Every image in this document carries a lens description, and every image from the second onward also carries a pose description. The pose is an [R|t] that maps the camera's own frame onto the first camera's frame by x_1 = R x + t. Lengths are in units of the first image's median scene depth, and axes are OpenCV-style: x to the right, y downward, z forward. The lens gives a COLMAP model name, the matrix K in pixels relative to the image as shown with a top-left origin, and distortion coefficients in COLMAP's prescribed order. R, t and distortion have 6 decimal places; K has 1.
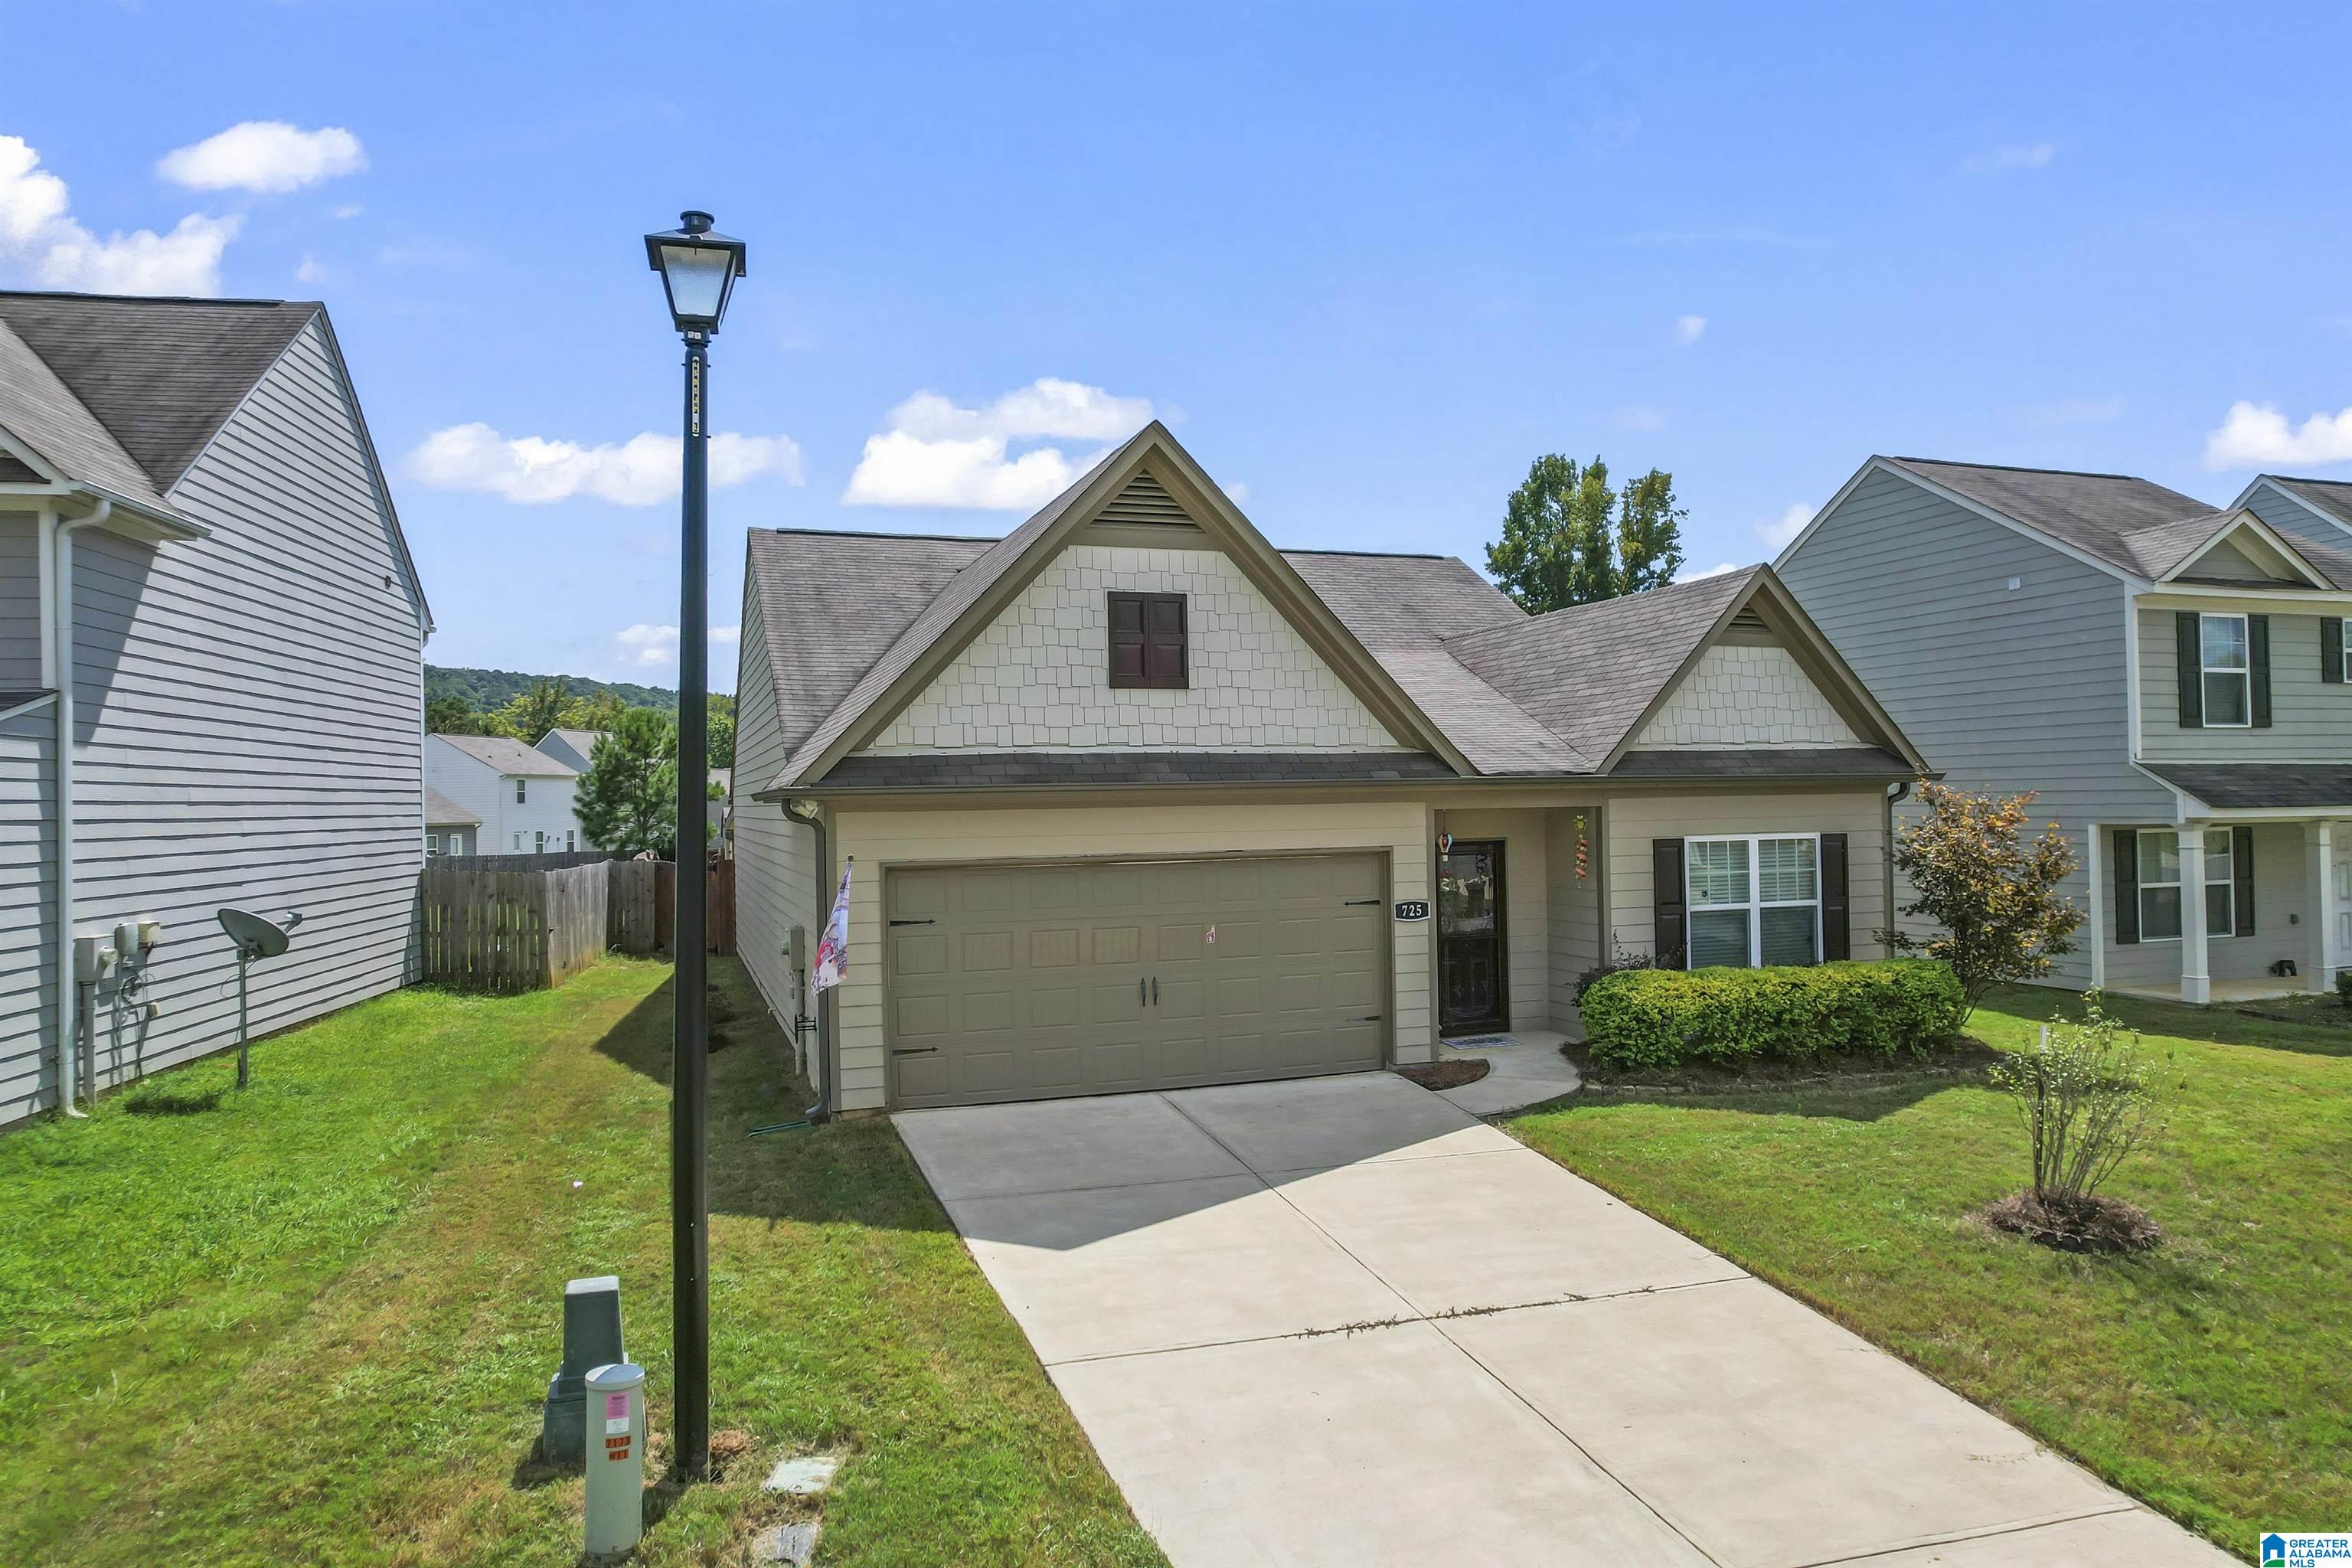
lens RADIAL K [[1499.6, 0, 1176.0], [0, 1499.6, 784.0], [0, 0, 1]] dist [-0.078060, 0.077853]
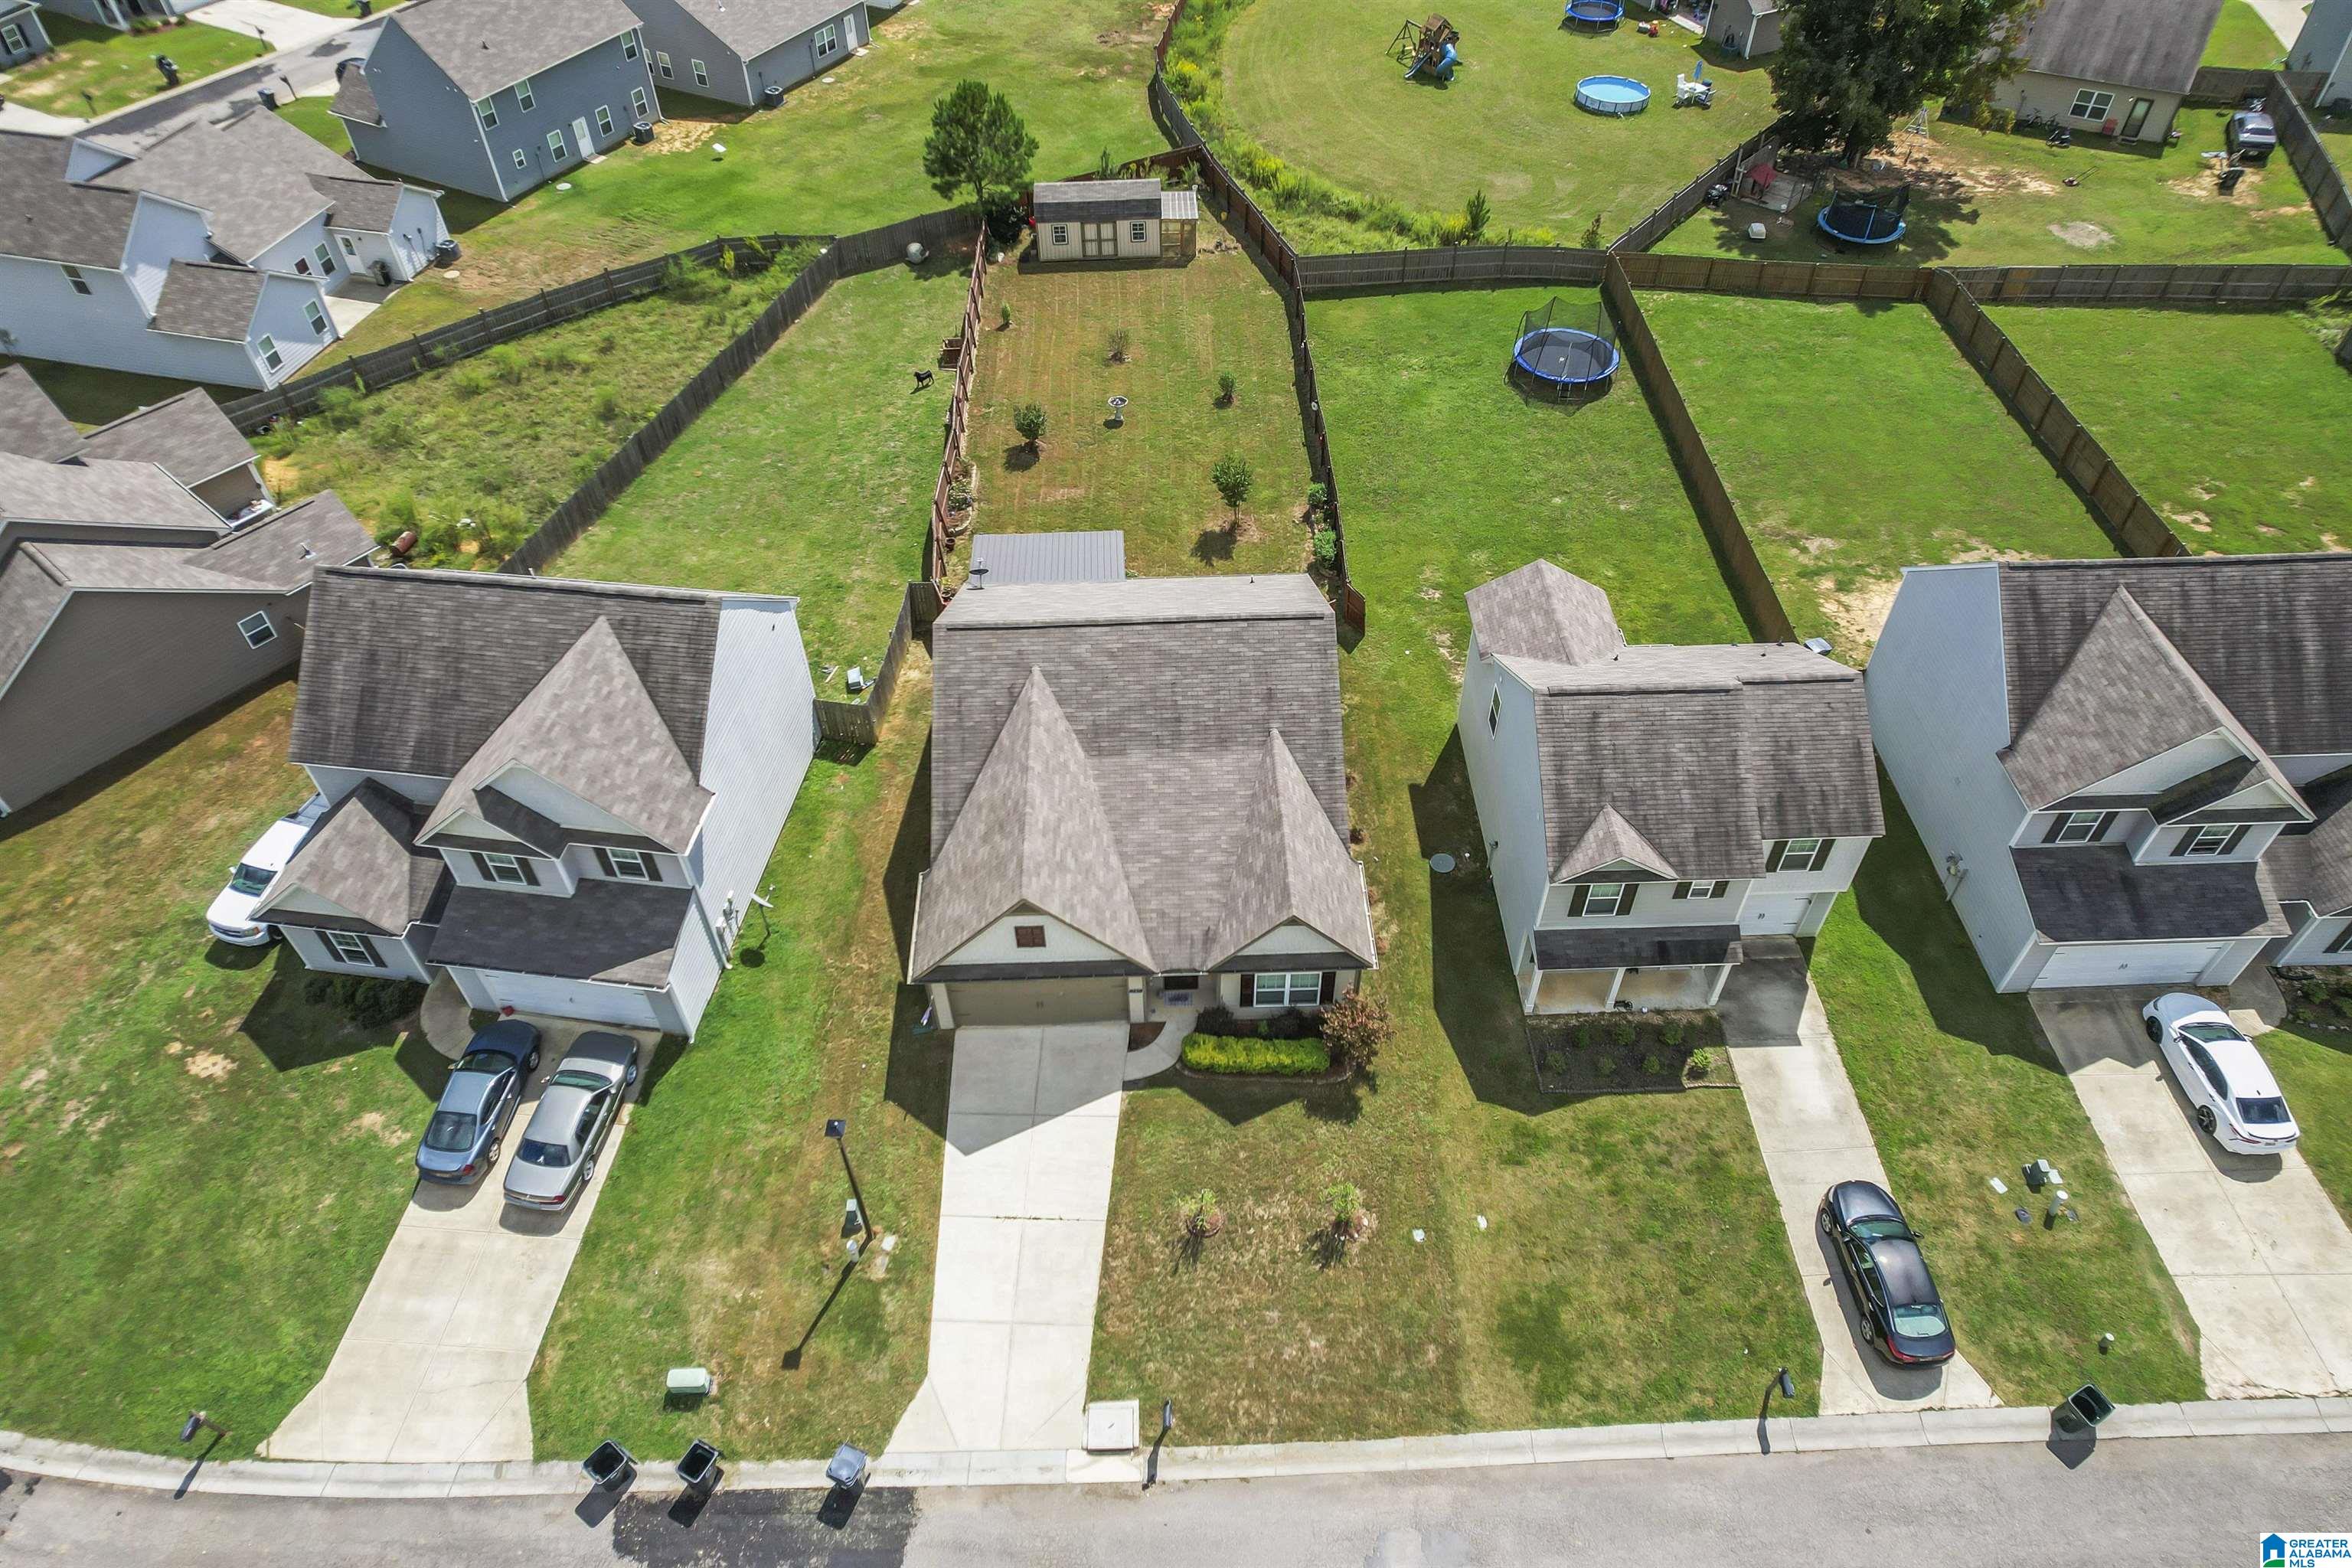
lens RADIAL K [[1499.6, 0, 1176.0], [0, 1499.6, 784.0], [0, 0, 1]] dist [-0.078060, 0.077853]
pose [[0.953549, 0.225370, -0.199882, 0.714375], [-0.000305, 0.664256, 0.747505, -2.300001], [0.301238, -0.712722, 0.633470, -0.475456]]
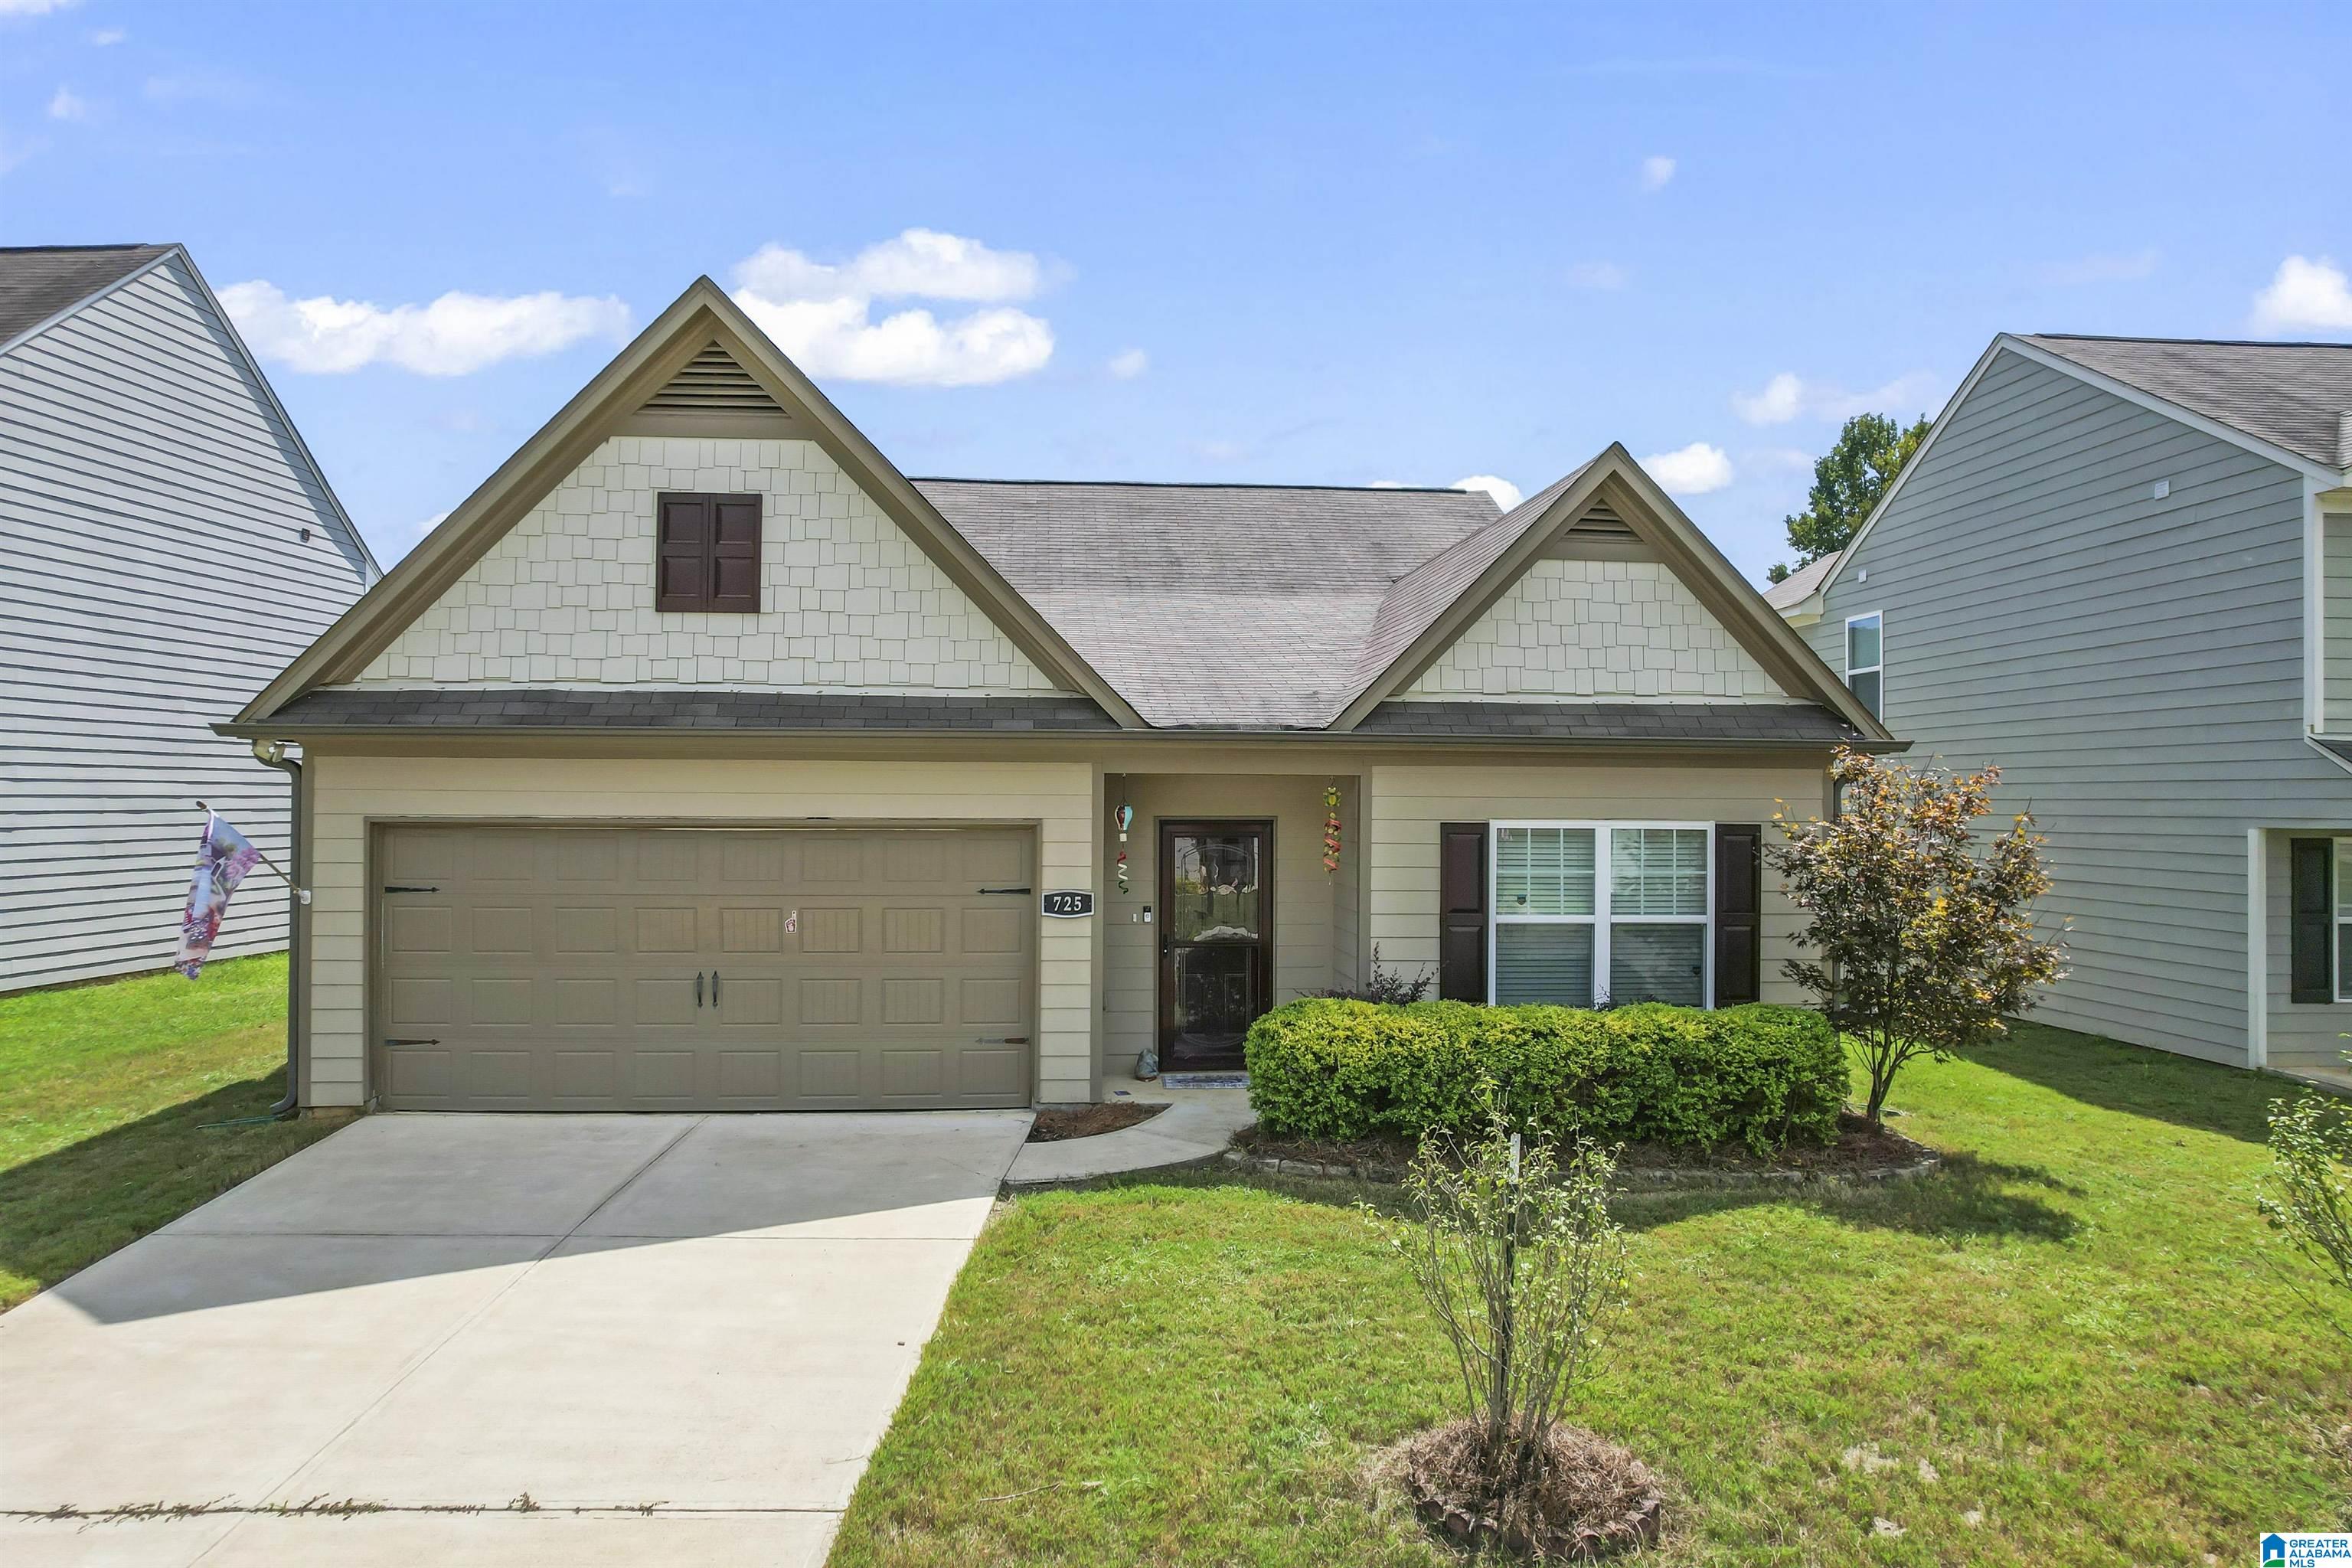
lens RADIAL K [[1495.3, 0, 1176.0], [0, 1495.3, 784.0], [0, 0, 1]] dist [-0.061673, 0.053222]
pose [[0.968981, 0.021073, -0.246234, 0.407669], [-0.020751, 0.999777, 0.003903, 0.019479], [0.246261, 0.001328, 0.969203, 0.276208]]
